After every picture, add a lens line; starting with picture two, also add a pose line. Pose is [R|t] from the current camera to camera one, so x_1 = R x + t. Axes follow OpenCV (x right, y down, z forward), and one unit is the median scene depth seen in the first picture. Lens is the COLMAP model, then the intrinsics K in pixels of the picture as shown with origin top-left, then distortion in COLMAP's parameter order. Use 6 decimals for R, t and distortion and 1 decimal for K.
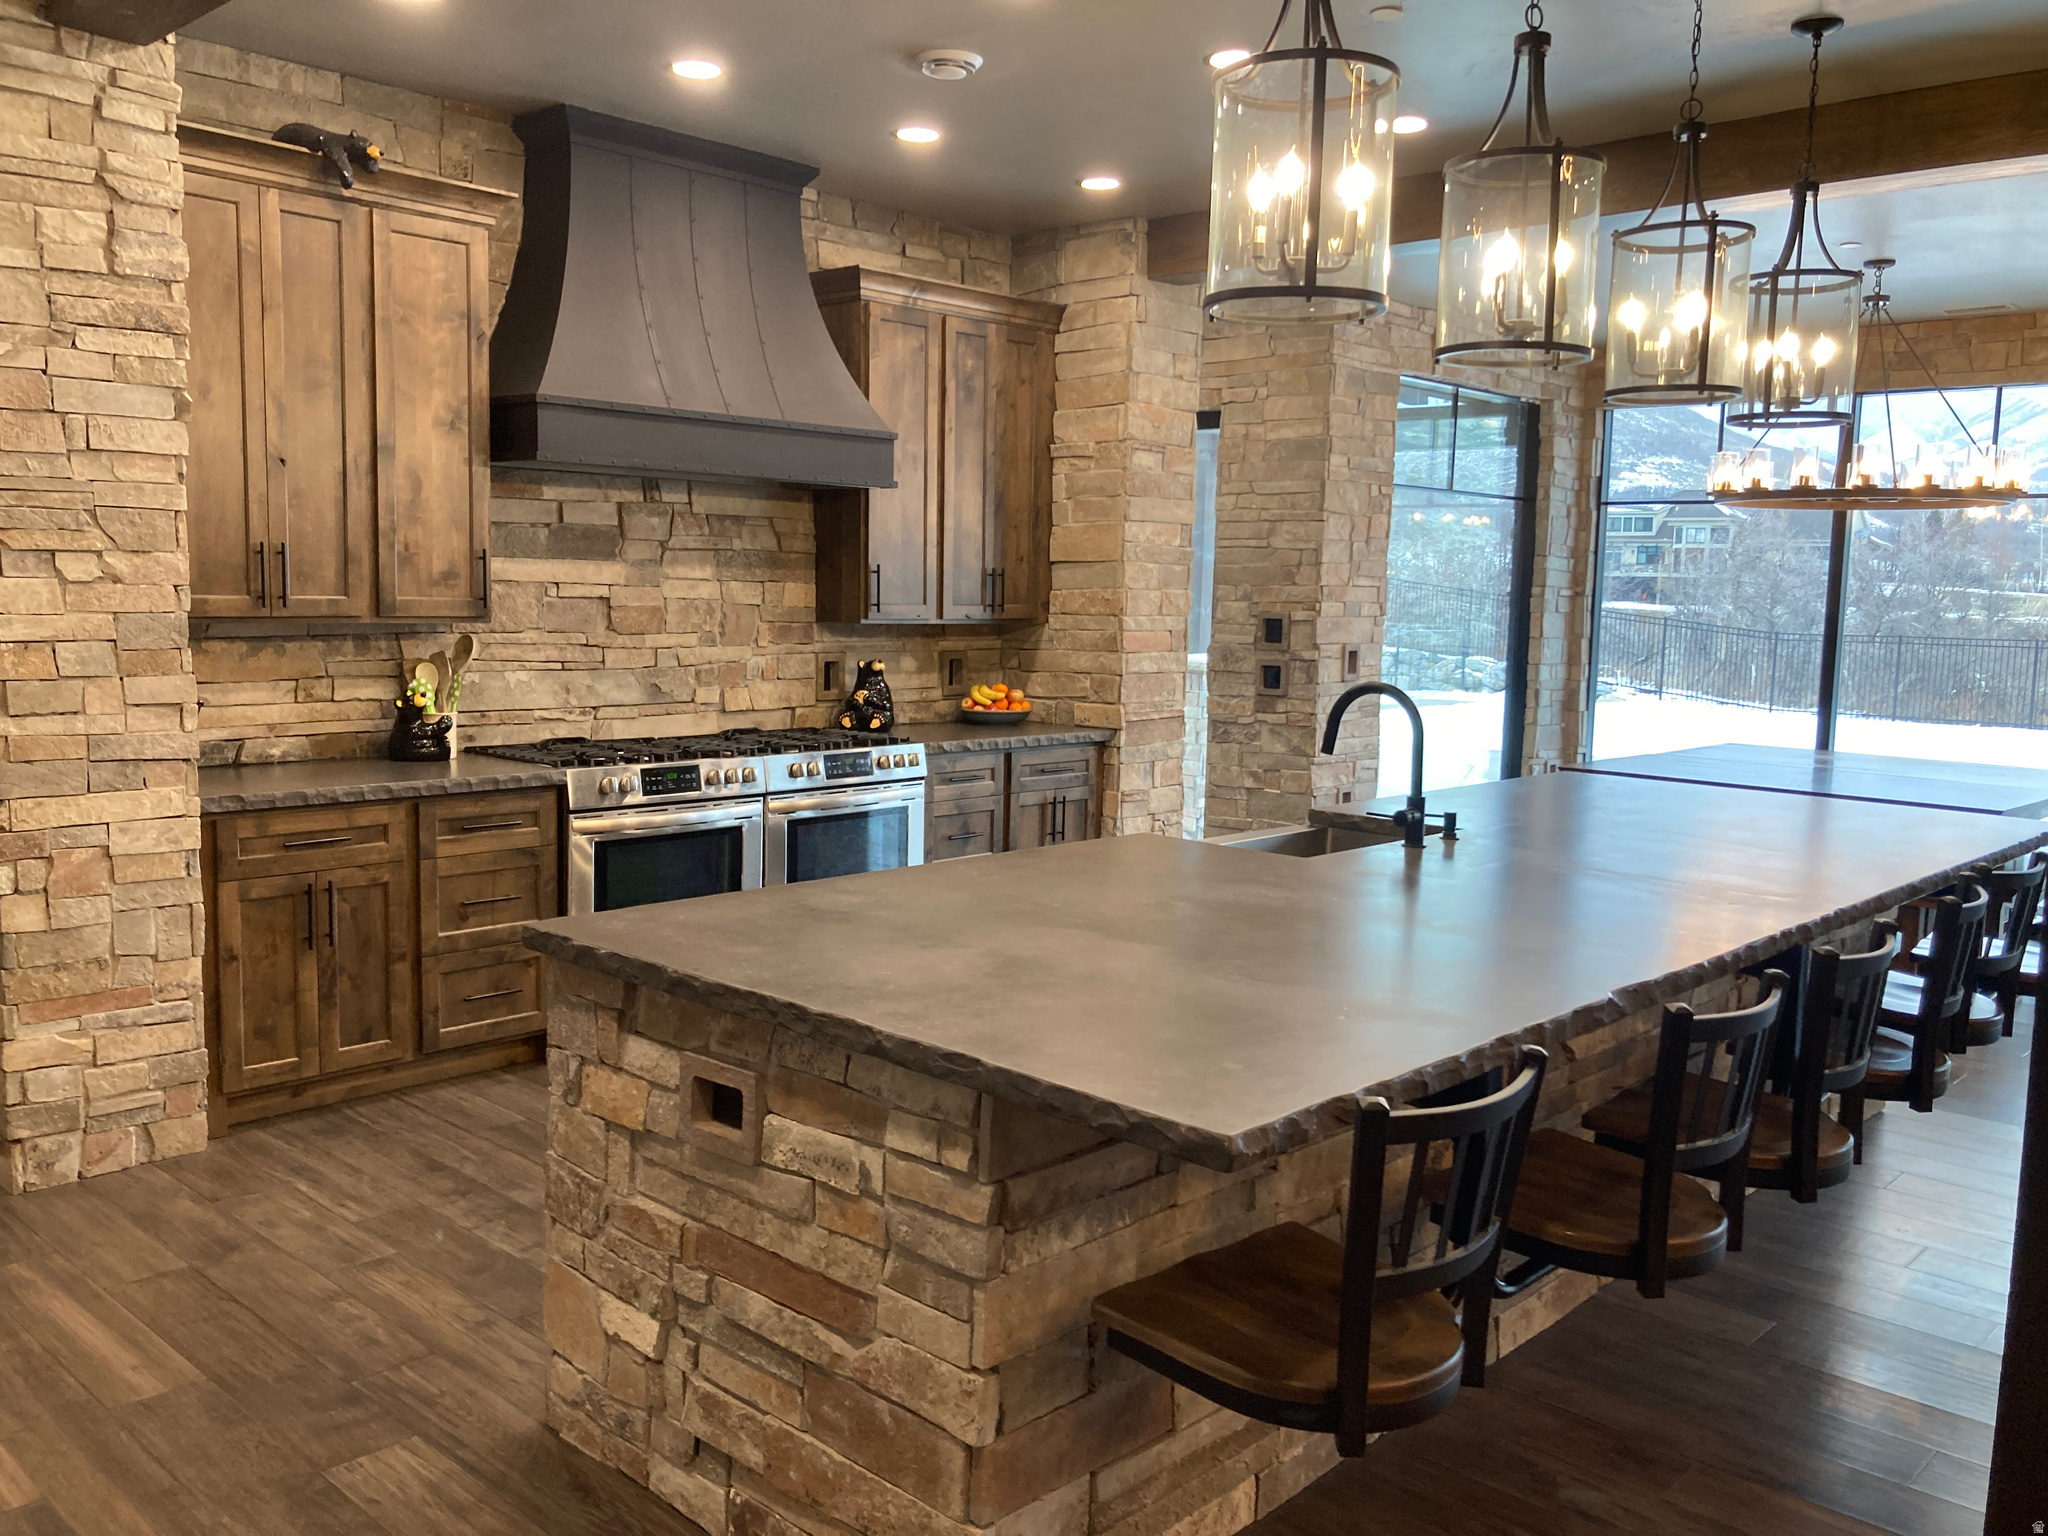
lens RADIAL K [[1651.1, 0, 1024.0], [0, 1651.1, 768.0], [0, 0, 1]] dist [0.106622, -0.212601]
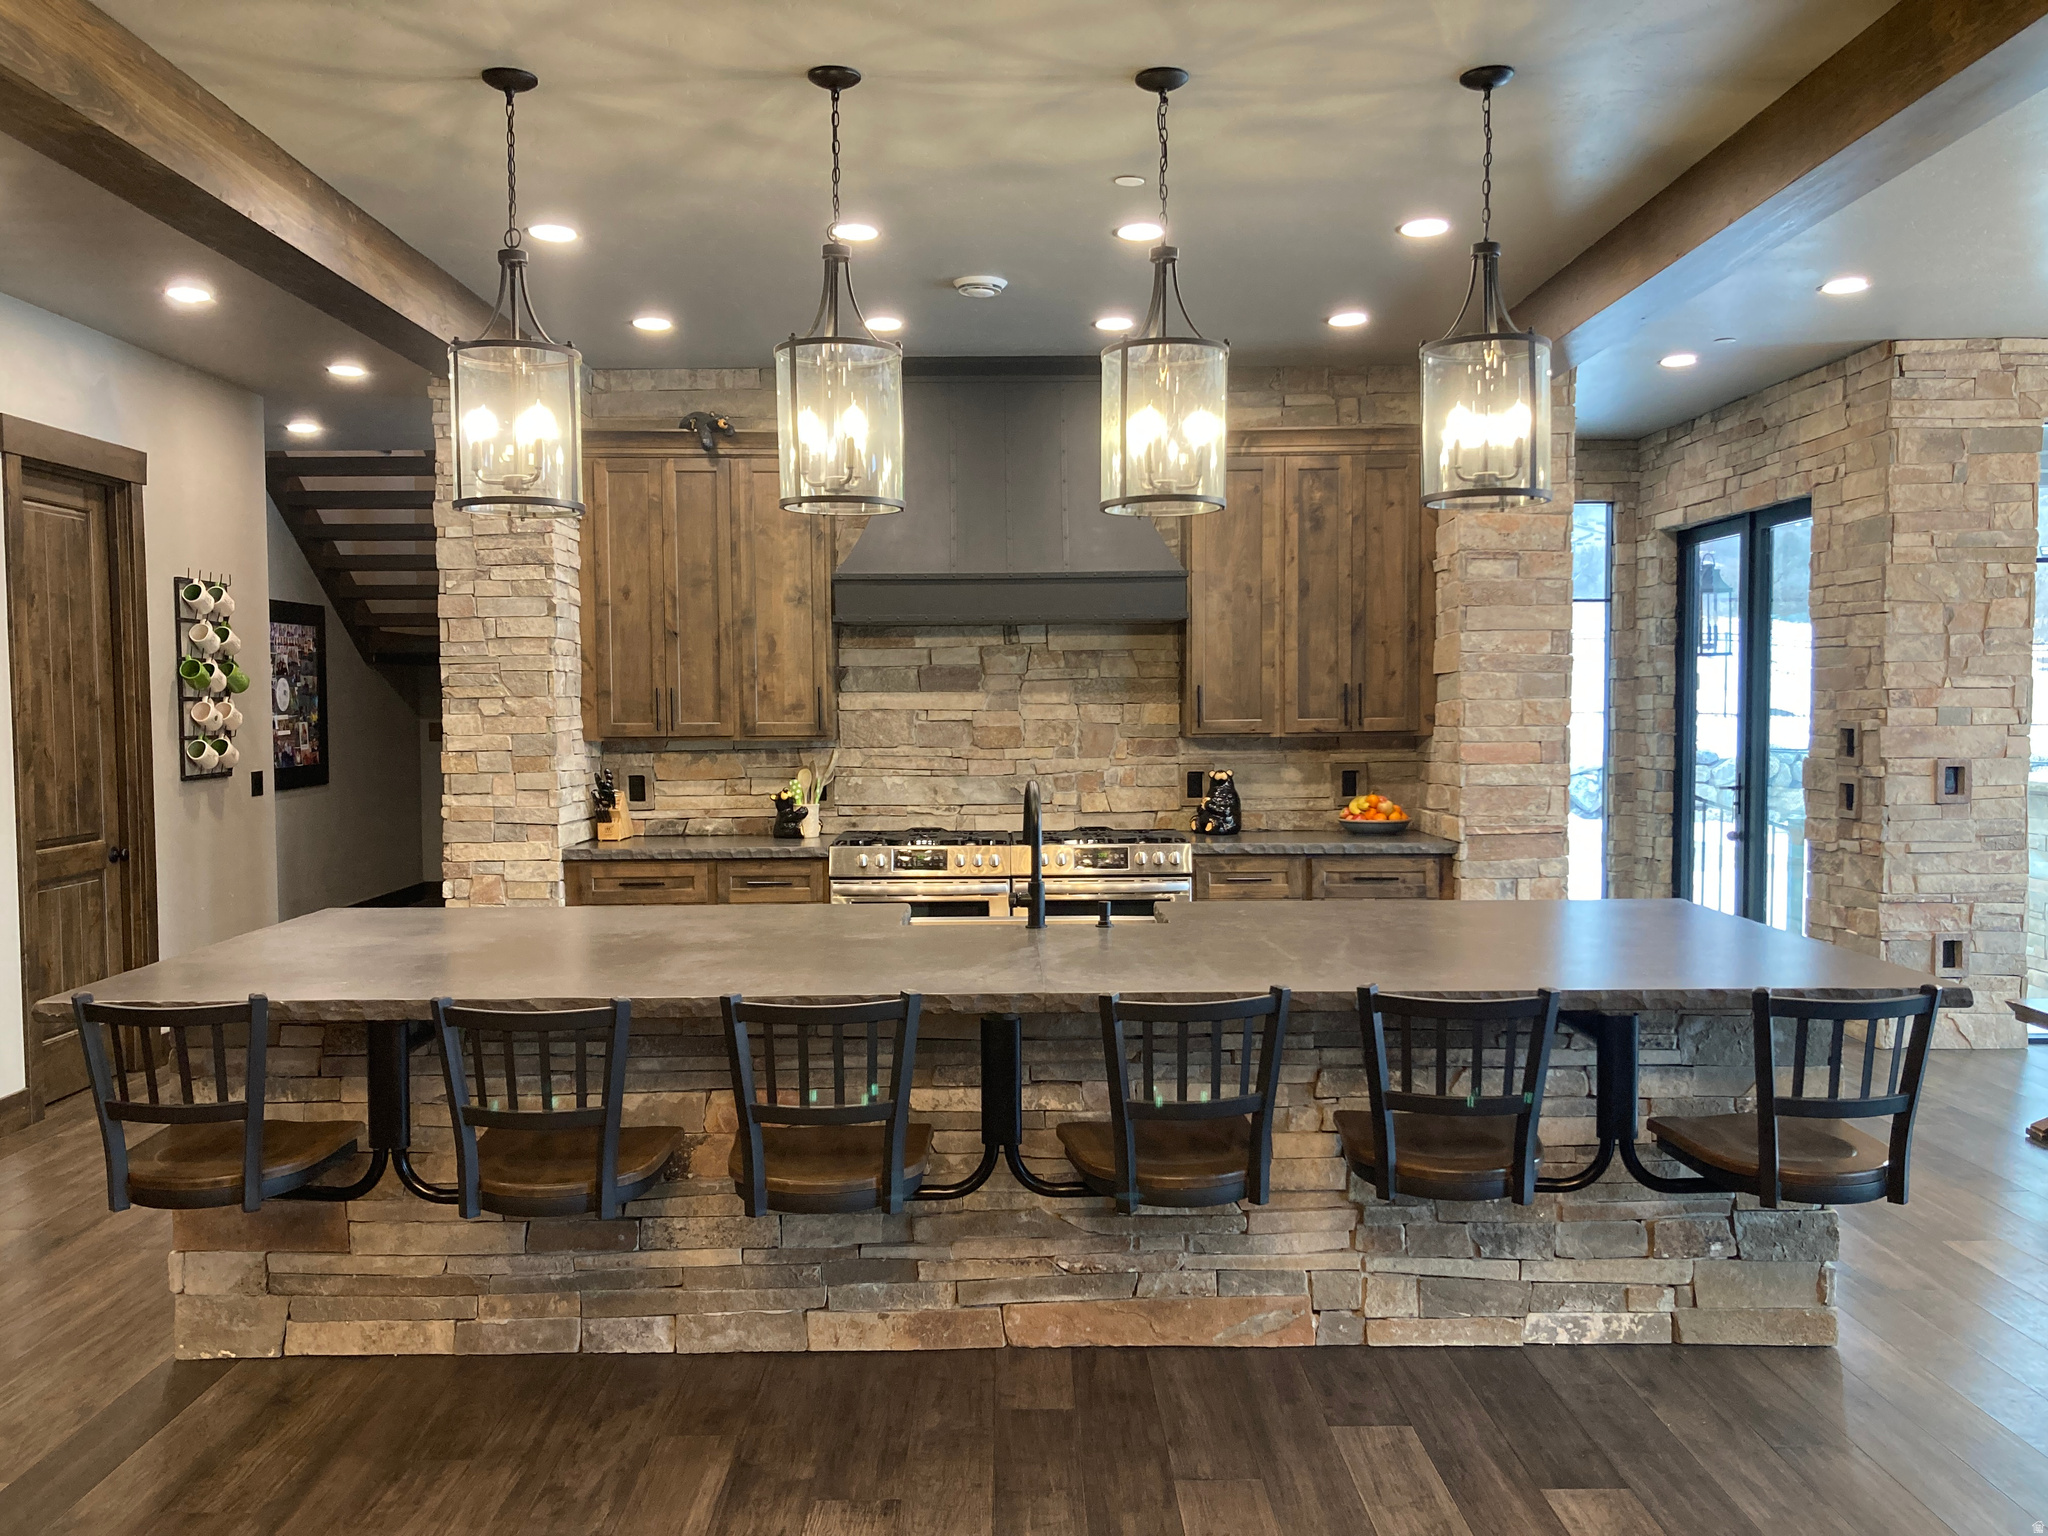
lens RADIAL K [[1642.3, 0, 1041.7], [0, 1642.3, 775.6], [0, 0, 1]] dist [0.175095, -0.461019]
pose [[0.696481, 0.003829, -0.717565, 0.702922], [-0.056949, 0.997127, -0.049954, 0.000502], [0.715312, 0.075657, 0.694698, 0.161631]]
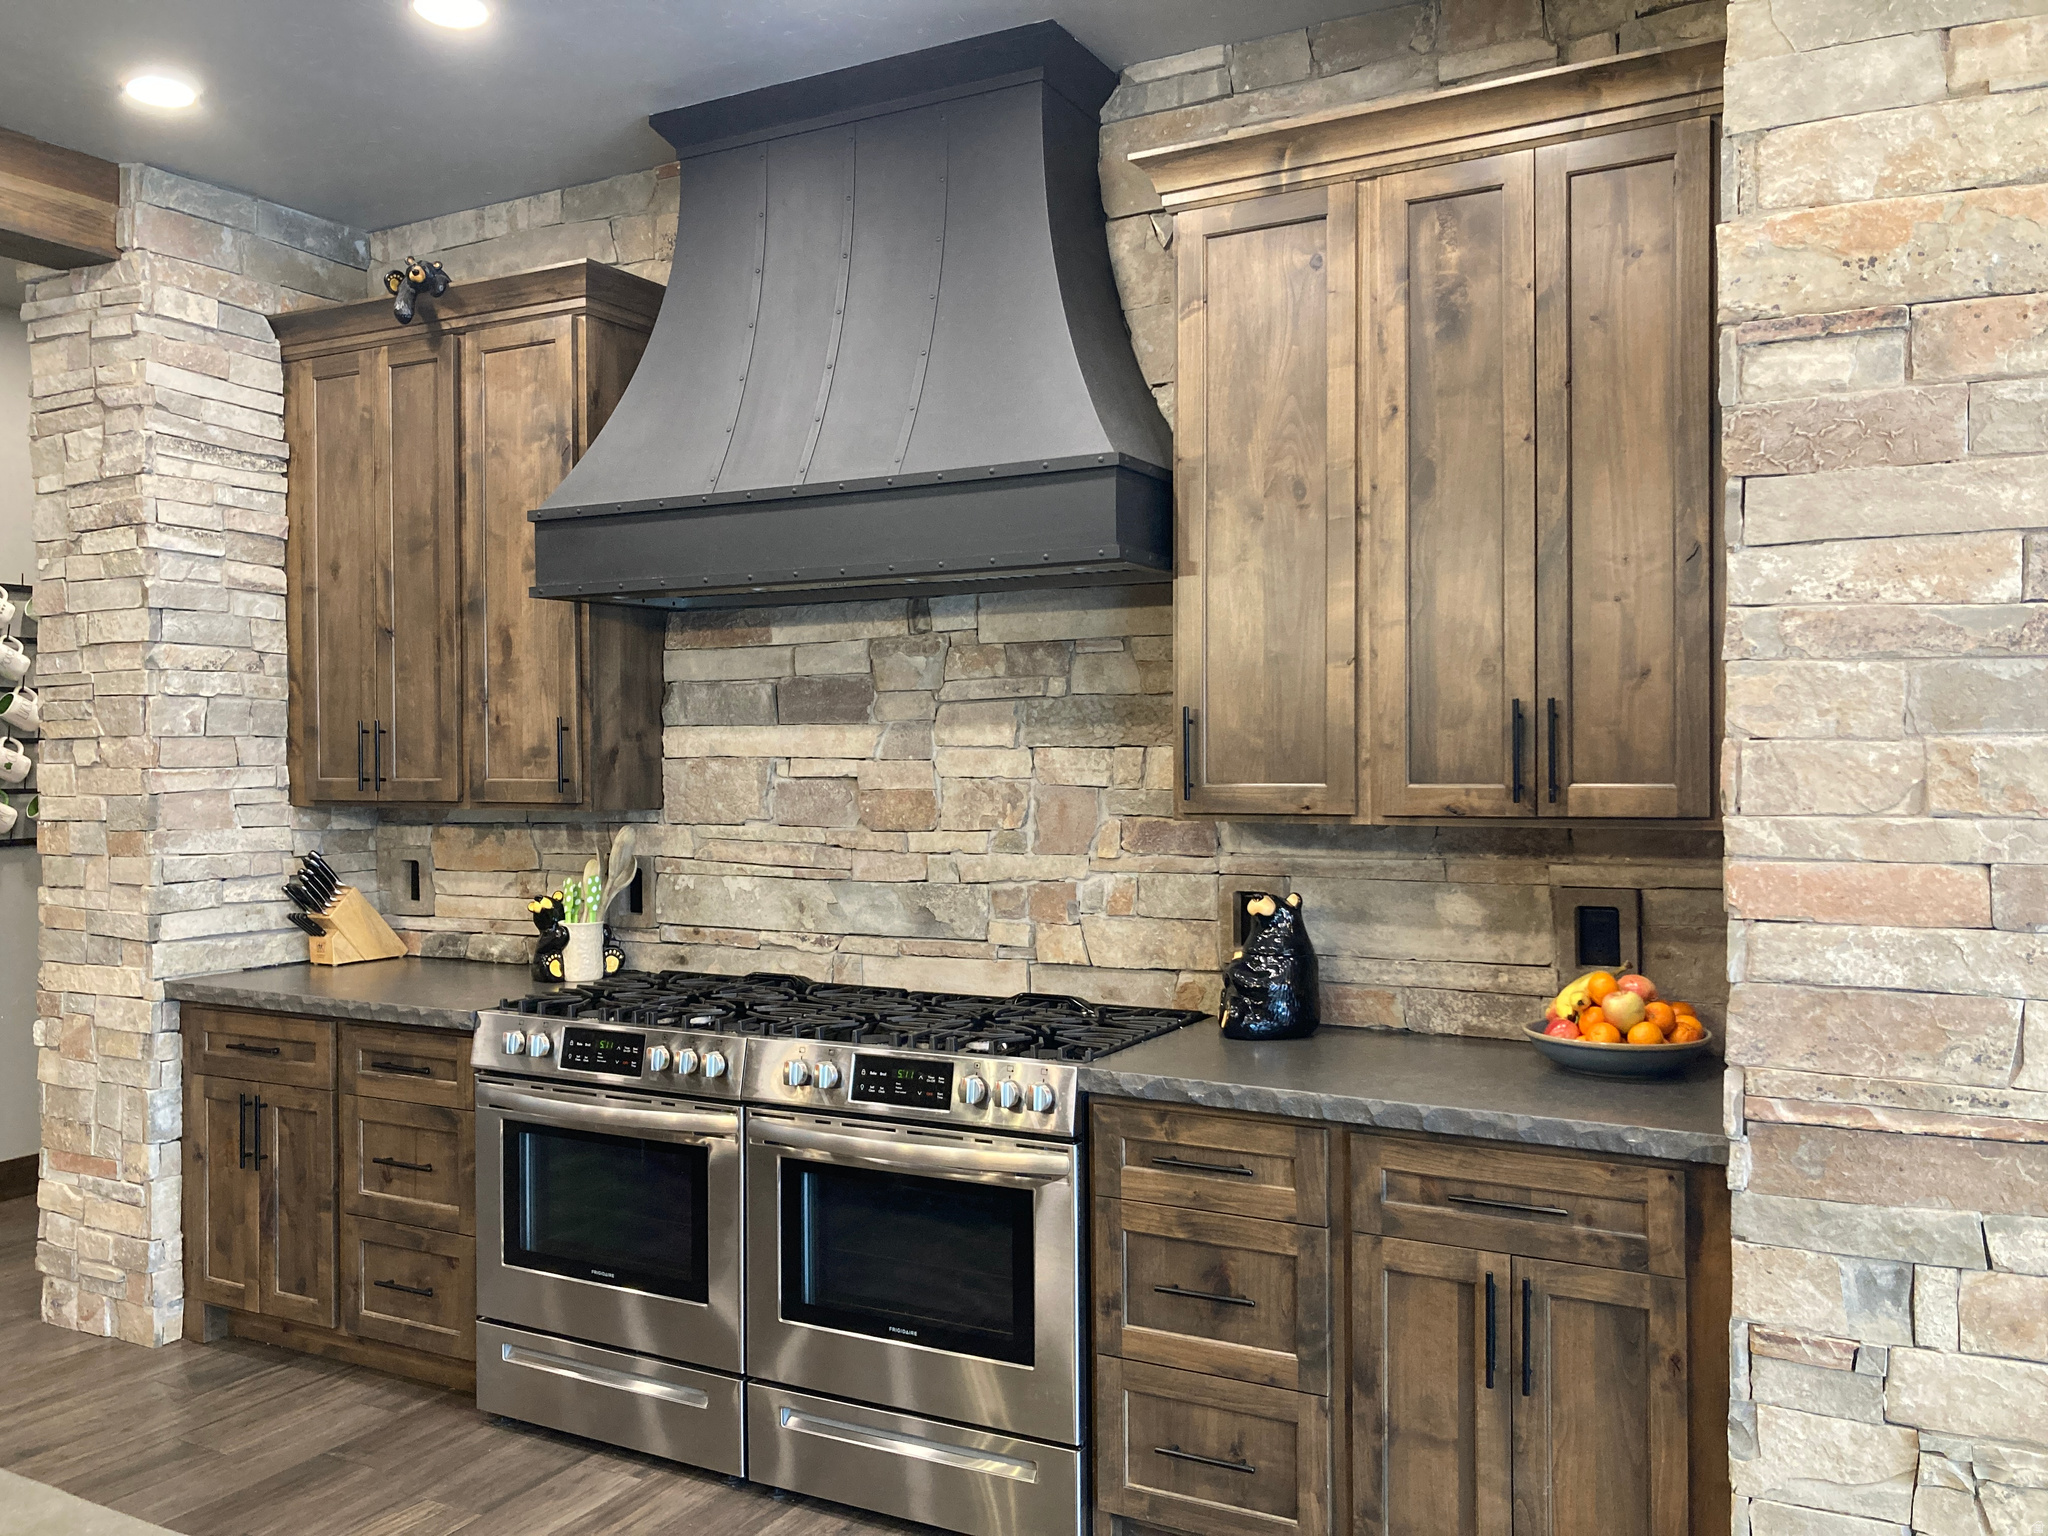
lens RADIAL K [[1668.2, 0, 1023.8], [0, 1668.2, 763.5], [0, 0, 1]] dist [0.050853, -0.057154]
pose [[0.246641, -0.015715, -0.968980, 0.437818], [-0.096048, 0.994549, -0.040578, -0.087293], [0.964336, 0.103076, 0.243787, 0.903846]]
